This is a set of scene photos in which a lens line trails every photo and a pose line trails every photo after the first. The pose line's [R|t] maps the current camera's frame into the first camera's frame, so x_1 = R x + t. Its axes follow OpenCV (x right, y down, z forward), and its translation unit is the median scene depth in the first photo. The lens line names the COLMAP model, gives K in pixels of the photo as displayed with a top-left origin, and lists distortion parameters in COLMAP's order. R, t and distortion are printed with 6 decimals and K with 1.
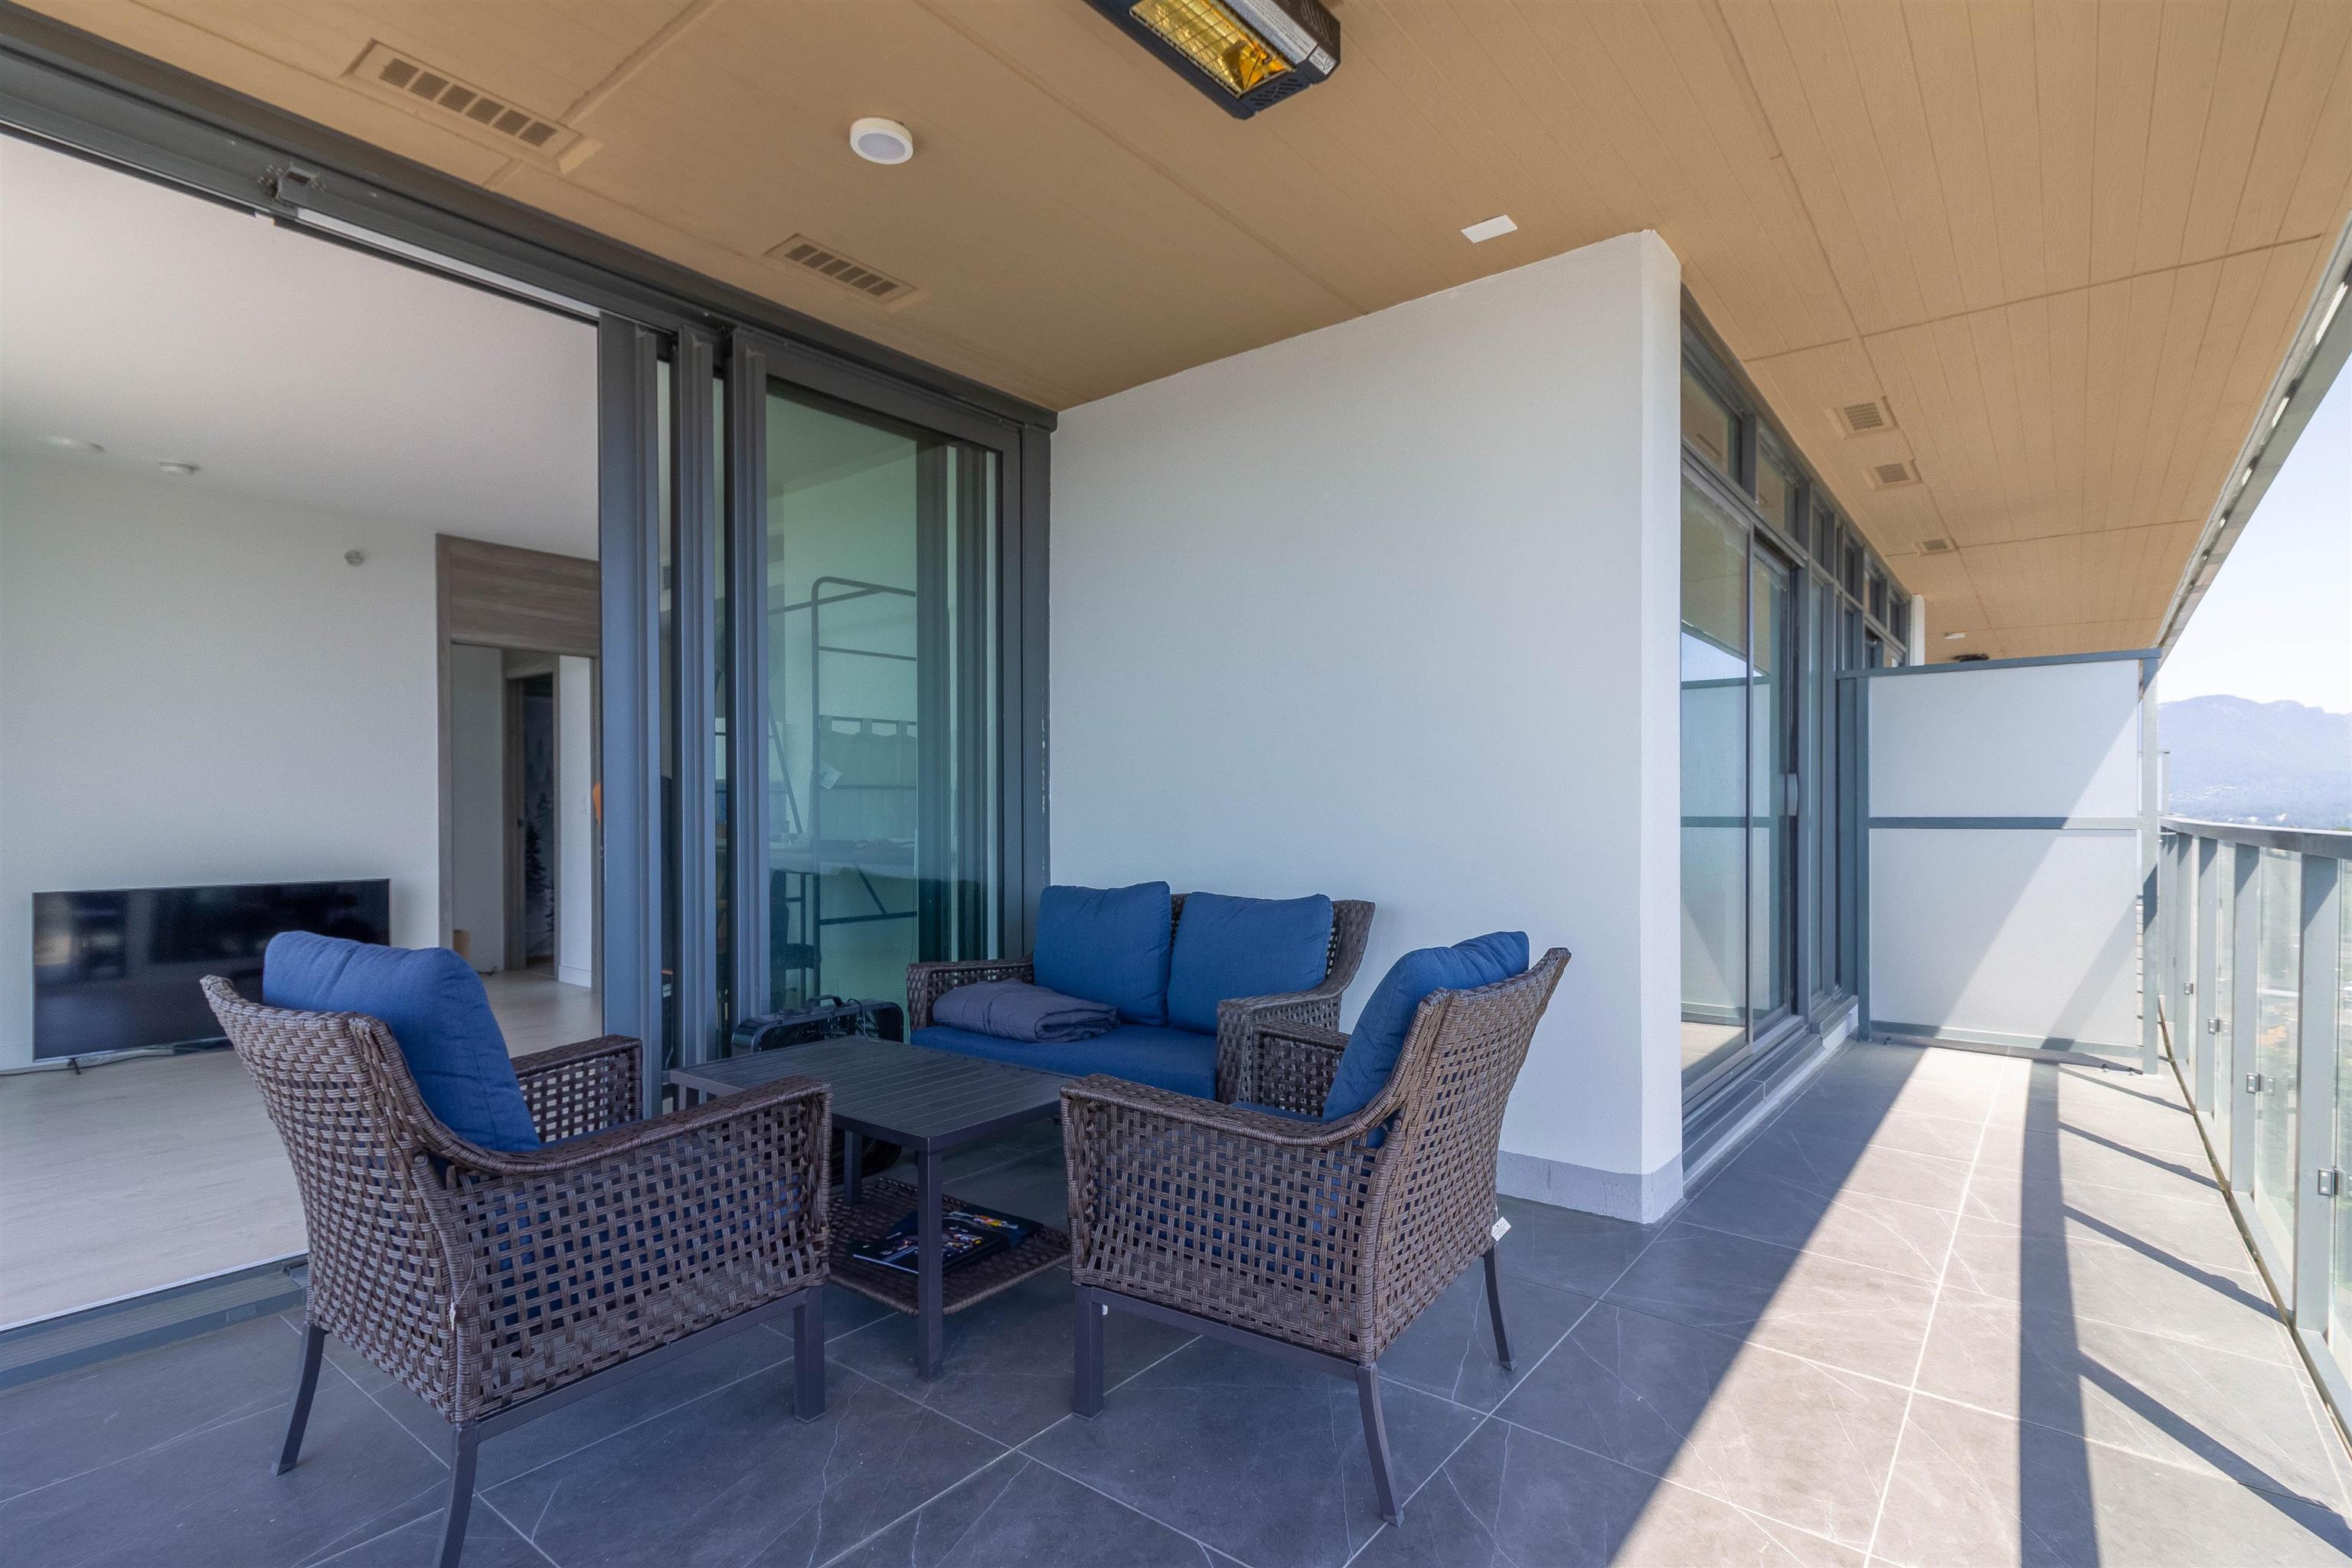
lens RADIAL K [[1093.8, 0, 1182.9], [0, 1093.8, 801.4], [0, 0, 1]] dist [-0.003234, 0.000066]
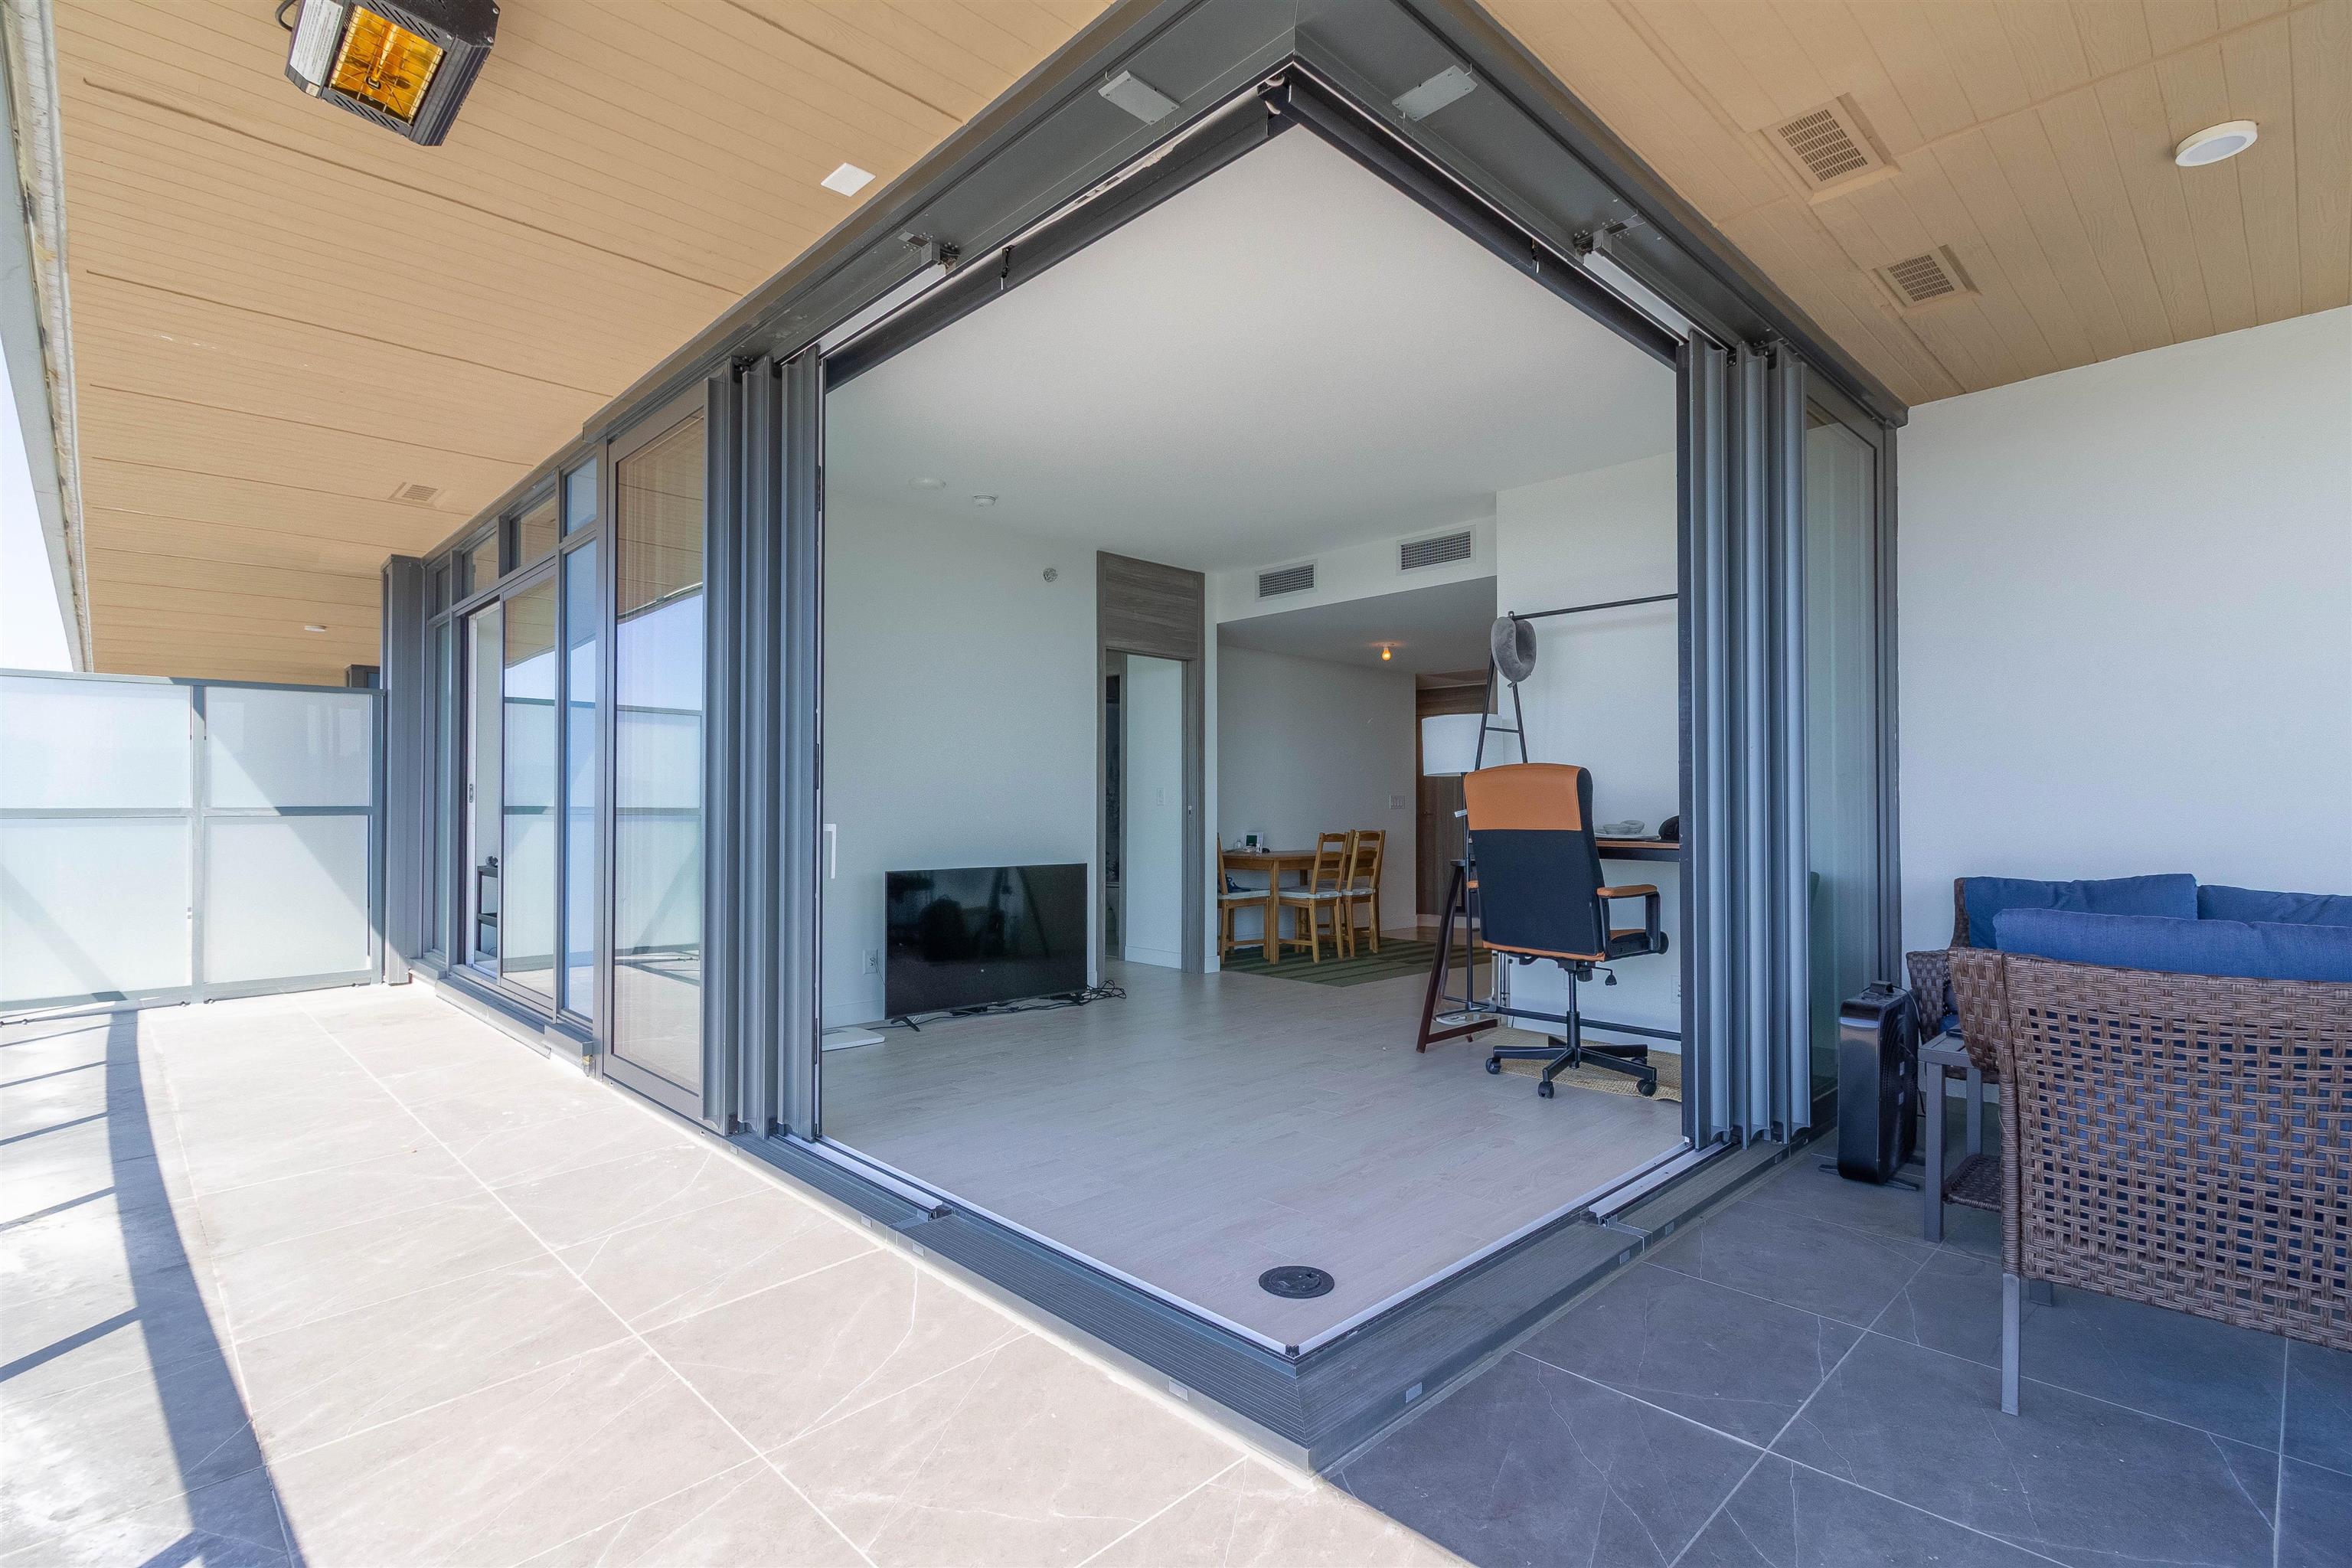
lens RADIAL K [[1093.8, 0, 1174.6], [0, 1093.8, 782.5], [0, 0, 1]] dist [-0.003234, 0.000066]
pose [[0.987221, -0.001576, -0.159350, -0.418022], [-0.000664, 0.999902, -0.014004, 0.003071], [0.159357, 0.013931, 0.987123, -0.066240]]
